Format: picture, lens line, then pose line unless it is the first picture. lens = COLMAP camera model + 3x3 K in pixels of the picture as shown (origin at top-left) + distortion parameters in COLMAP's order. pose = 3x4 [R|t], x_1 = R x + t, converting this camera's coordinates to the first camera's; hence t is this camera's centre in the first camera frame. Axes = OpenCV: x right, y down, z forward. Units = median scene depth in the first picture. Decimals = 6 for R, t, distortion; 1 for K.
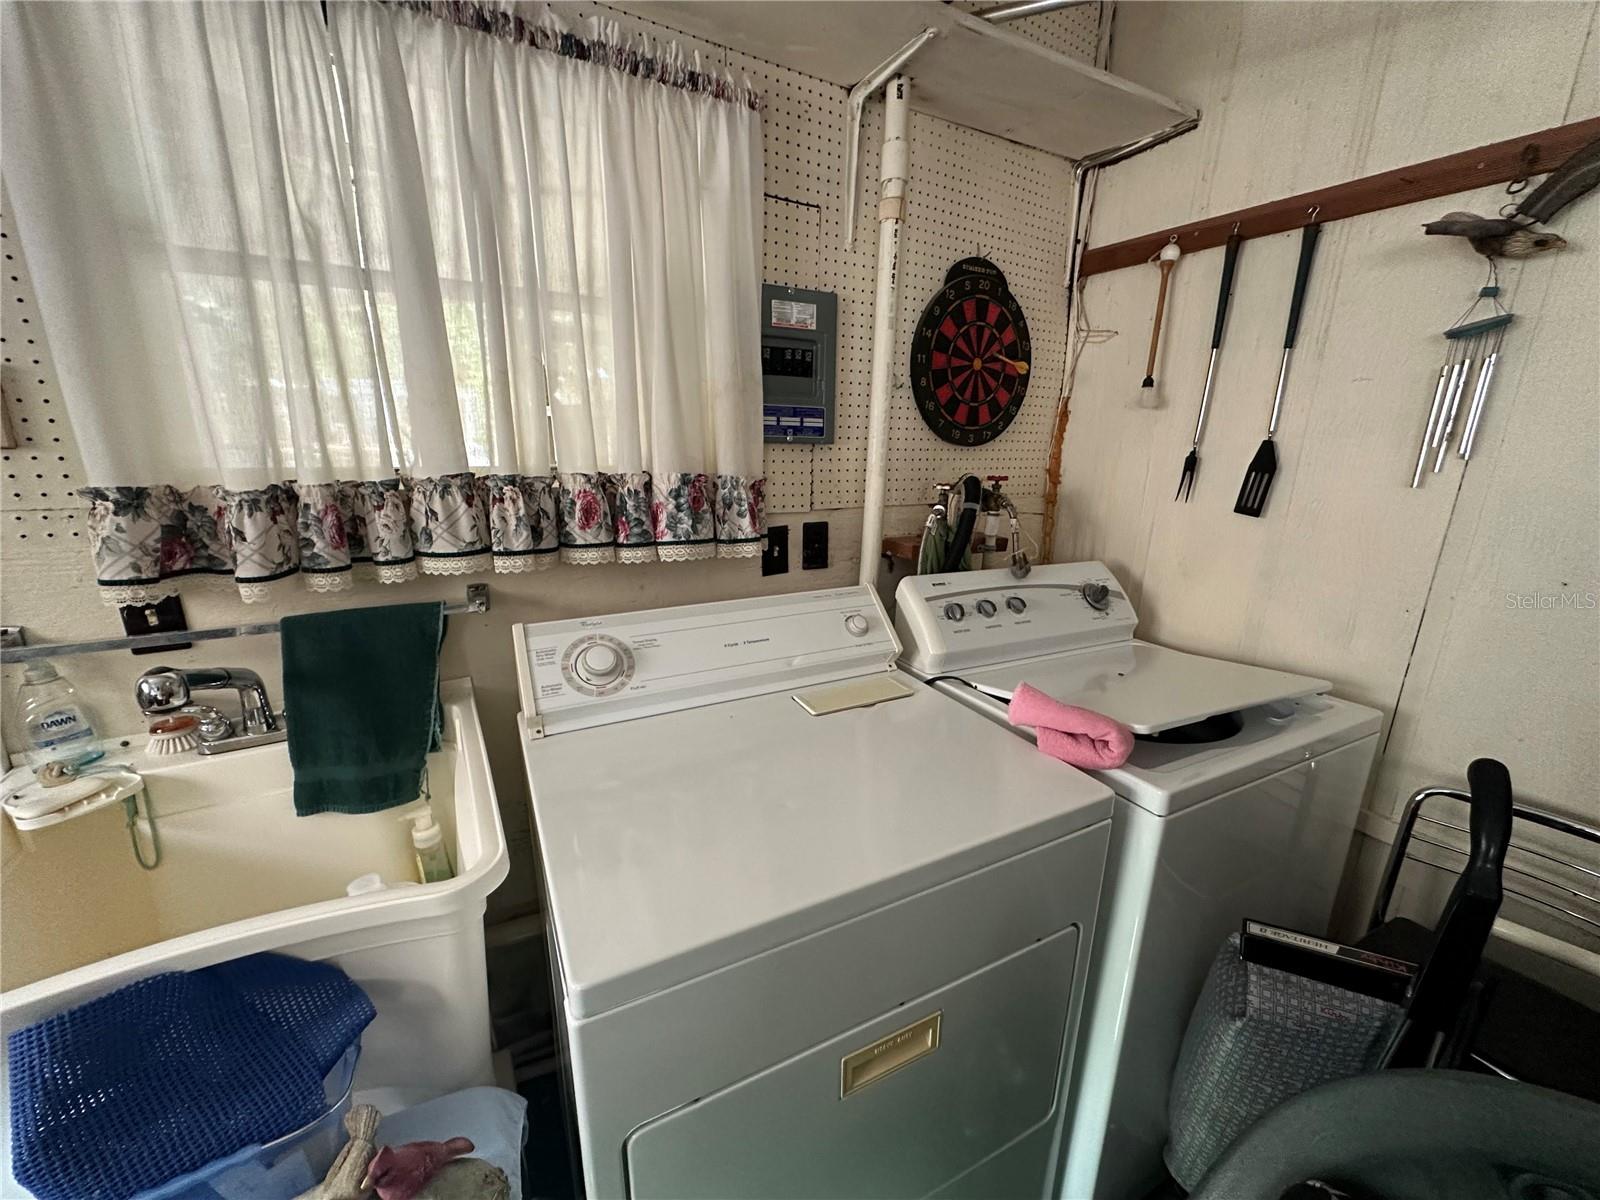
lens RADIAL K [[637.4, 0, 798.9], [0, 637.4, 596.4], [0, 0, 1]] dist [-0.001052, -0.000035]
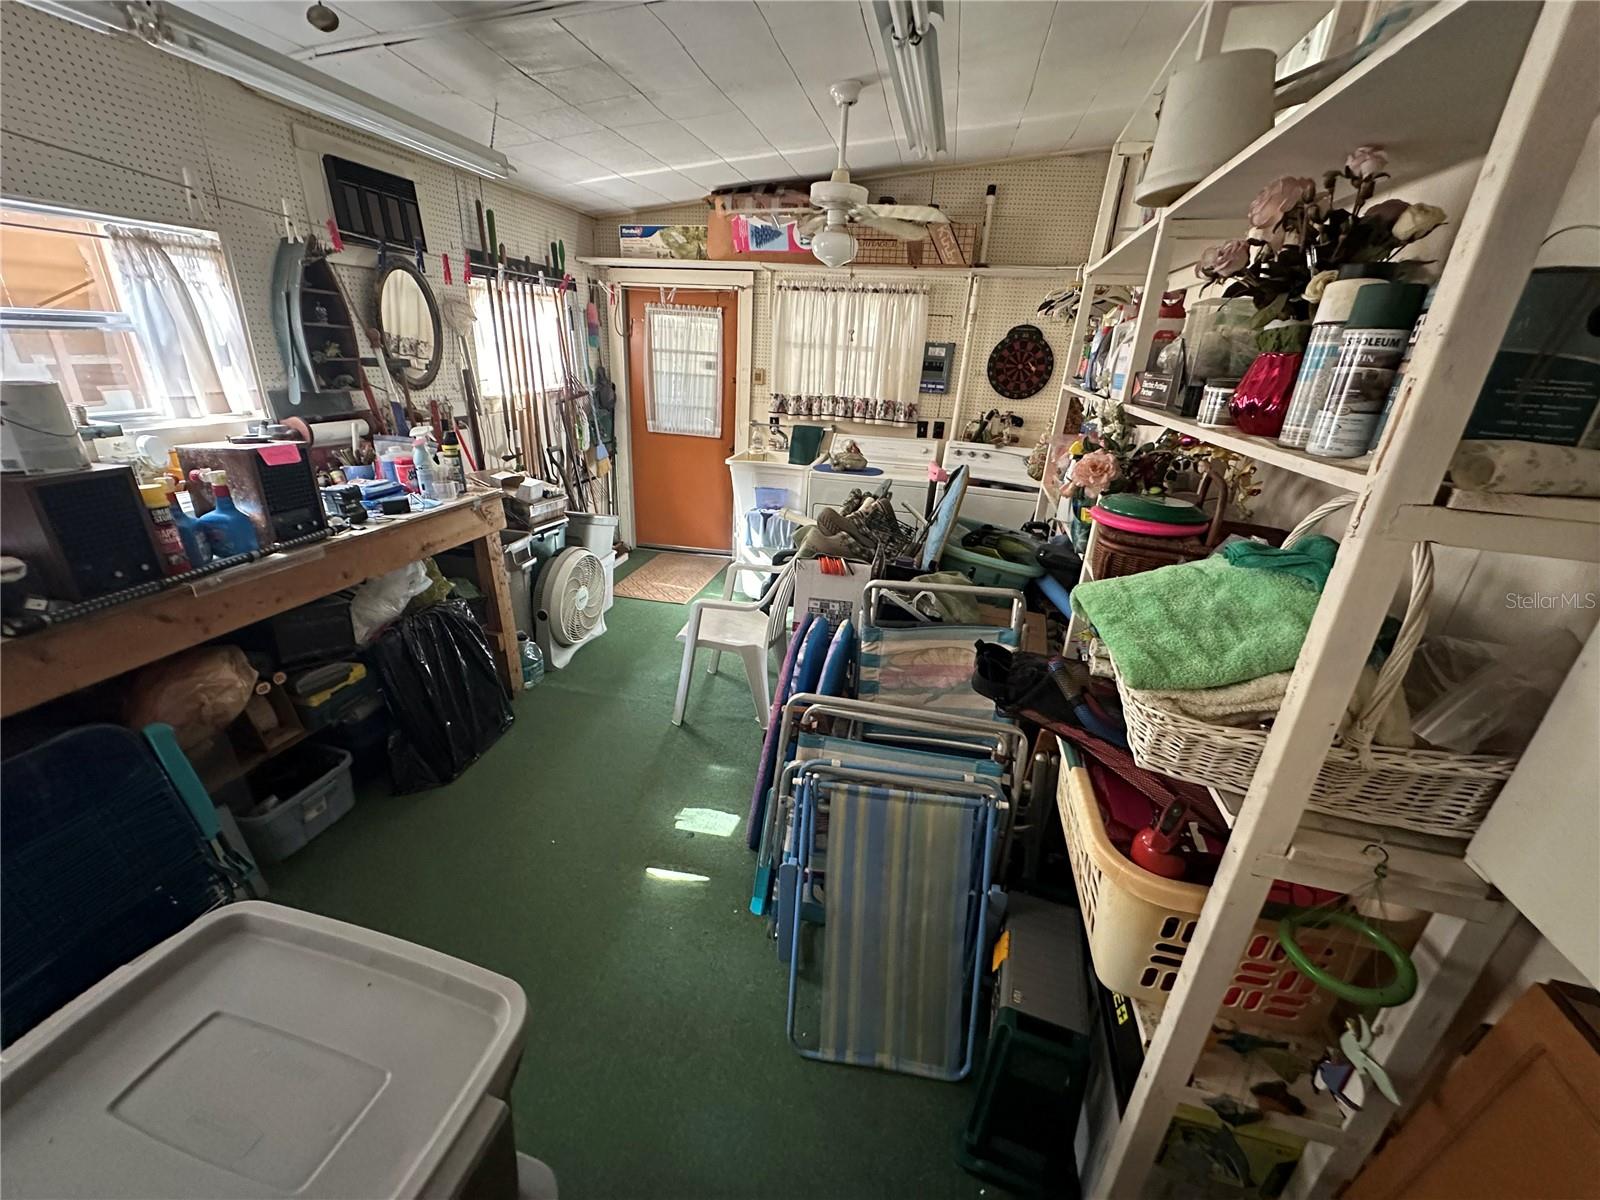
lens RADIAL K [[637.4, 0, 801.9], [0, 637.4, 602.8], [0, 0, 1]] dist [-0.001052, -0.000035]
pose [[0.757688, 0.260311, -0.598453, 1.874116], [-0.197409, 0.965466, 0.170016, 0.386495], [0.622043, -0.010680, 0.782910, -2.084942]]
